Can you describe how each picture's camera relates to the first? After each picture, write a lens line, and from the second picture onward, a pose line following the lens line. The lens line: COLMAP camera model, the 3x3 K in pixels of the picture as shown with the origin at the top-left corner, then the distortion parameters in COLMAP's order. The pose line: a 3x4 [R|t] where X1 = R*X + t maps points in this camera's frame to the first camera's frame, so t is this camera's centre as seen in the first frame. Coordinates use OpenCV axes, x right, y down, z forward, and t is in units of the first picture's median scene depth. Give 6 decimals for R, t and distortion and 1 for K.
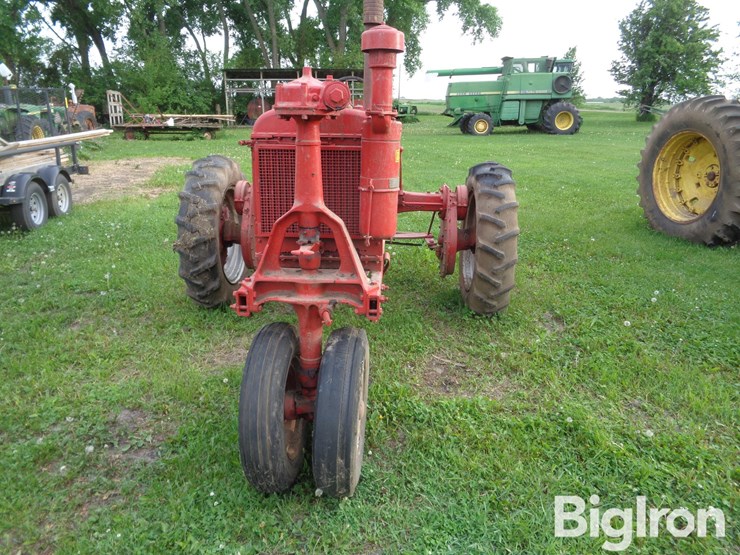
lens RADIAL K [[553.4, 0, 365.4], [0, 553.4, 275.2], [0, 0, 1]] dist [-0.022030, 0.016470]
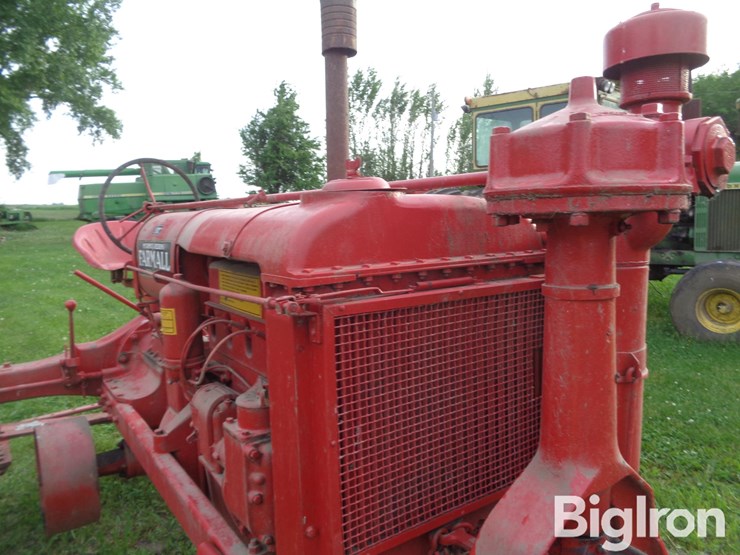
lens RADIAL K [[553.4, 0, 373.0], [0, 553.4, 271.6], [0, 0, 1]] dist [-0.022030, 0.016470]
pose [[0.787576, -0.097260, 0.608493, -0.182459], [0.205396, 0.972430, -0.110415, -0.103609], [-0.580978, 0.211942, 0.785840, 0.347641]]
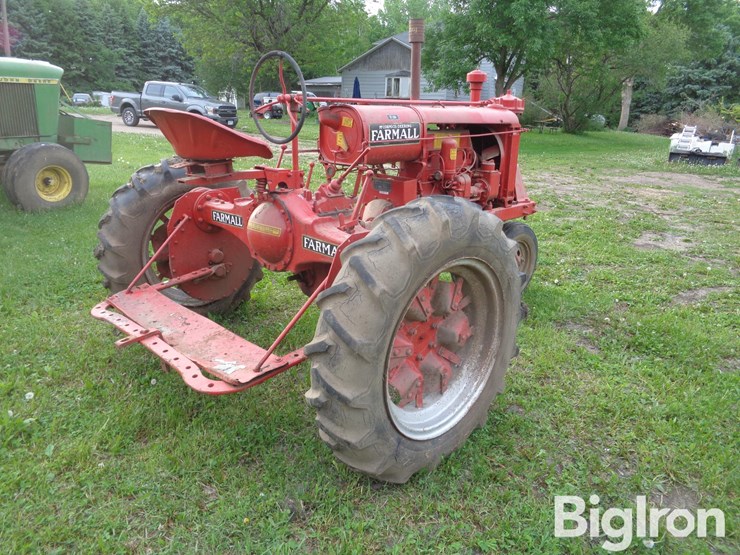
lens RADIAL K [[553.4, 0, 372.0], [0, 553.4, 275.2], [0, 0, 1]] dist [-0.022030, 0.016470]
pose [[-0.742955, -0.232953, 0.627495, -0.514008], [0.148865, 0.856494, 0.494224, -0.377621], [-0.652577, 0.460599, -0.601658, 1.243885]]
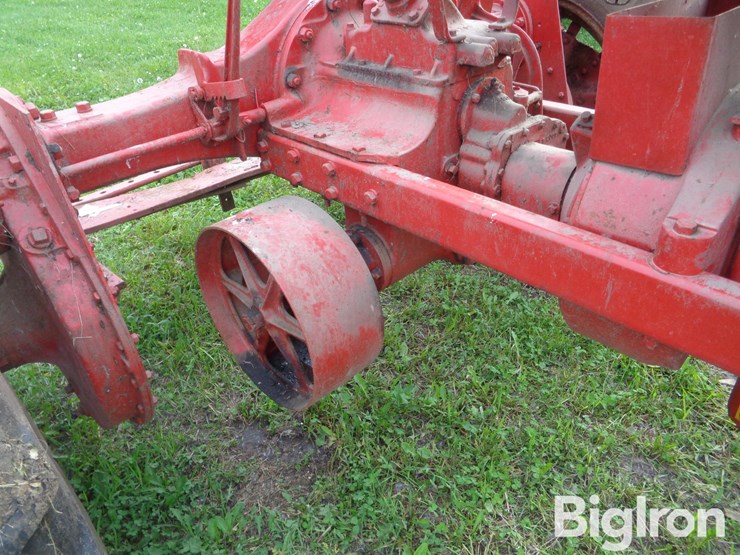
lens RADIAL K [[553.4, 0, 368.9], [0, 553.4, 274.0], [0, 0, 1]] dist [-0.022030, 0.016470]
pose [[0.684789, -0.459277, 0.565800, -0.228230], [0.276400, 0.882083, 0.381486, -0.137434], [-0.674290, -0.104851, 0.730985, 0.664502]]
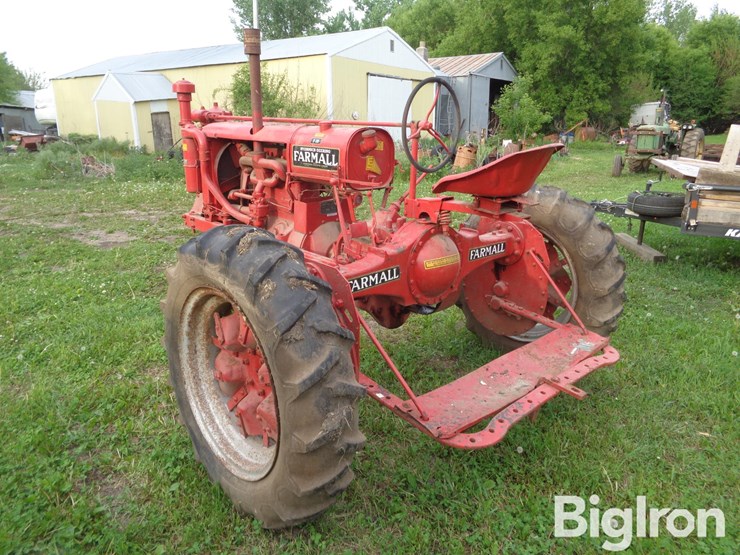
lens RADIAL K [[553.4, 0, 365.3], [0, 553.4, 276.9], [0, 0, 1]] dist [-0.022030, 0.016470]
pose [[-0.701918, 0.179148, -0.689360, 0.441910], [-0.223399, 0.863639, 0.451908, -0.369280], [0.676317, 0.471205, -0.566182, 1.214217]]
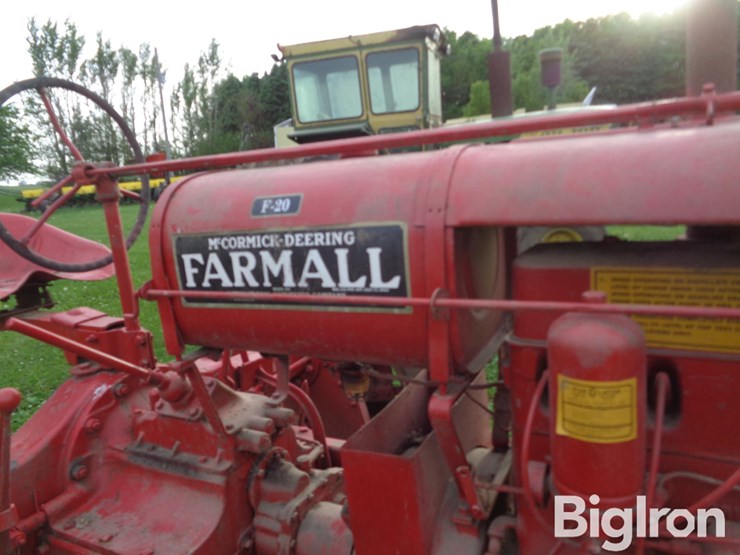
lens RADIAL K [[553.4, 0, 371.4], [0, 553.4, 272.5], [0, 0, 1]] dist [-0.022030, 0.016470]
pose [[0.414545, -0.220553, 0.882898, -0.214079], [0.341138, 0.937102, 0.073920, -0.187768], [-0.843669, 0.270547, 0.463710, 0.628262]]
